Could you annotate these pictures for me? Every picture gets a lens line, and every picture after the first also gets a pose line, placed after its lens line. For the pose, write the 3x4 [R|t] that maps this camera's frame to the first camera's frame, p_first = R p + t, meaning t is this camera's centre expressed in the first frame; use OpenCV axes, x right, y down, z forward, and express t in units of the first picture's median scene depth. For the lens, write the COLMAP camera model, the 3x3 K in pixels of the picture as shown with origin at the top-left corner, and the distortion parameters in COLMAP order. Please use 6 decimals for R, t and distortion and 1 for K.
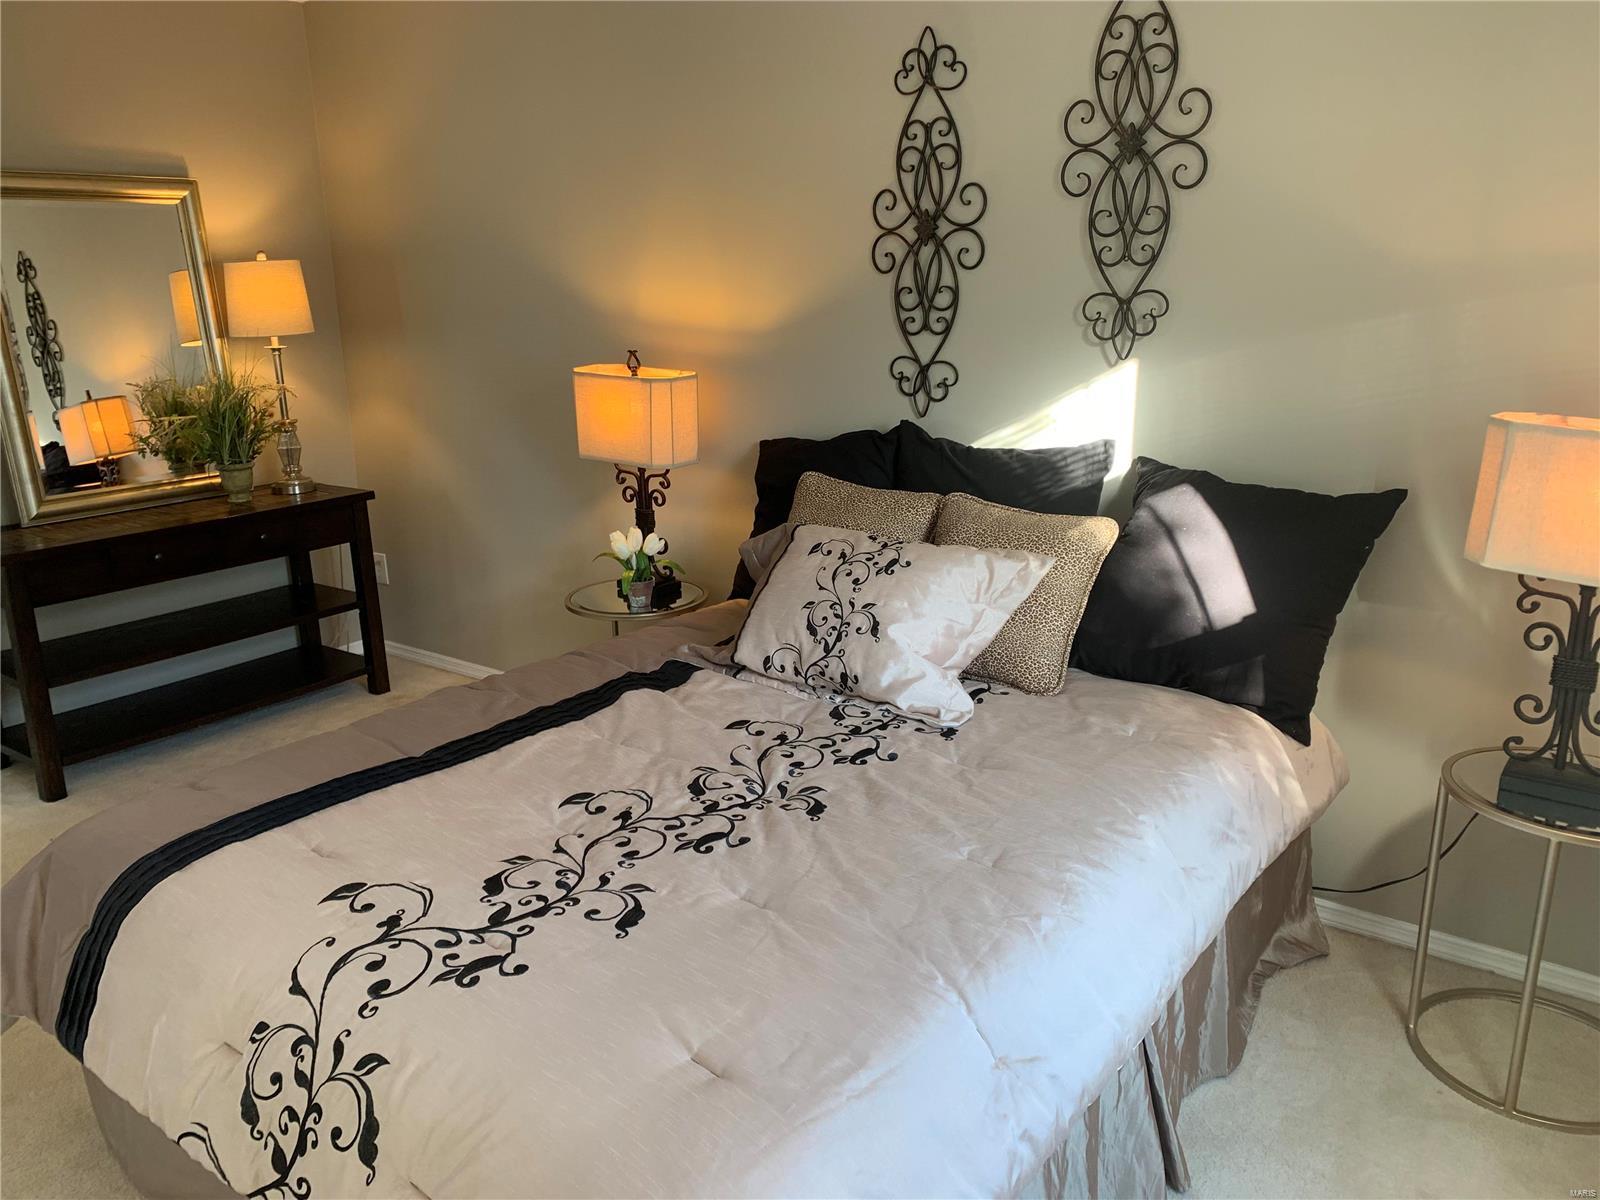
lens RADIAL K [[1232.2, 0, 798.0], [0, 1232.2, 576.3], [0, 0, 1]] dist [0.099932, -0.227133]
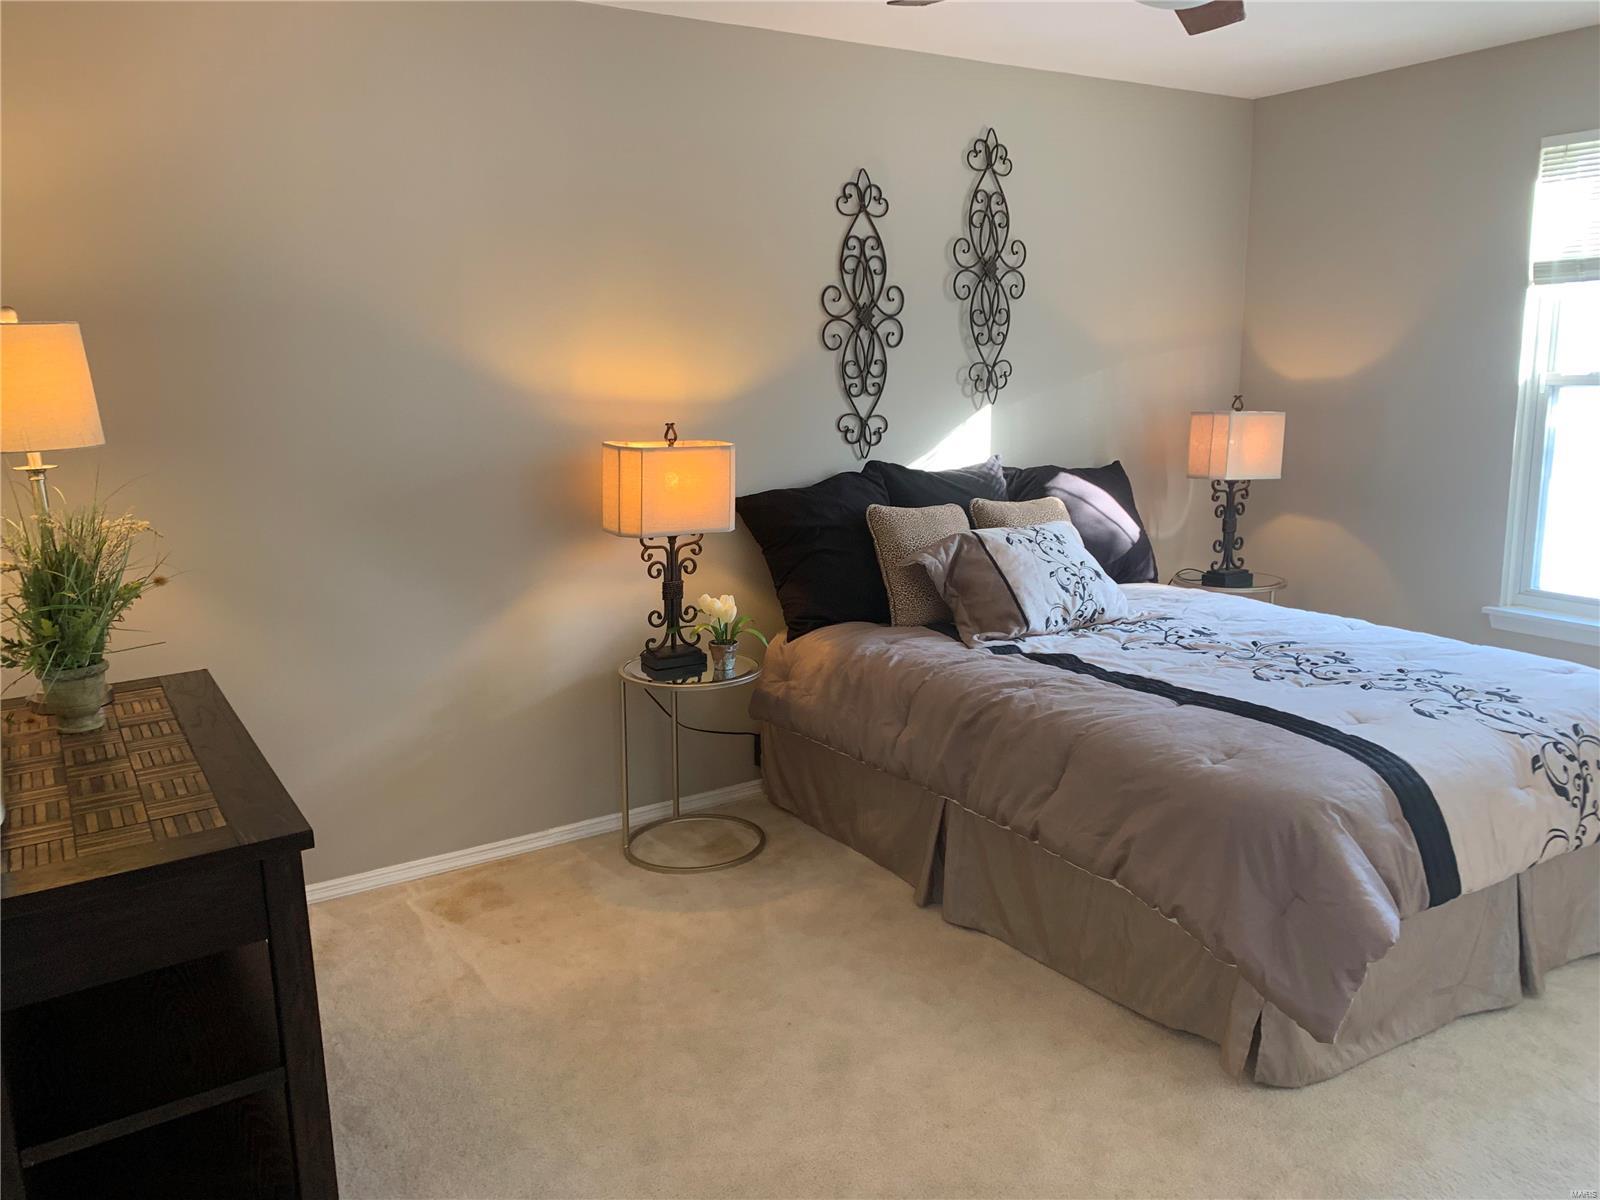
lens RADIAL K [[1213.1, 0, 798.5], [0, 1213.1, 591.2], [0, 0, 1]] dist [0.031612, -0.026396]
pose [[0.354180, -0.163526, 0.920769, -1.172233], [0.241214, 0.967251, 0.078996, -0.117406], [-0.903533, 0.194123, 0.382026, 0.630889]]
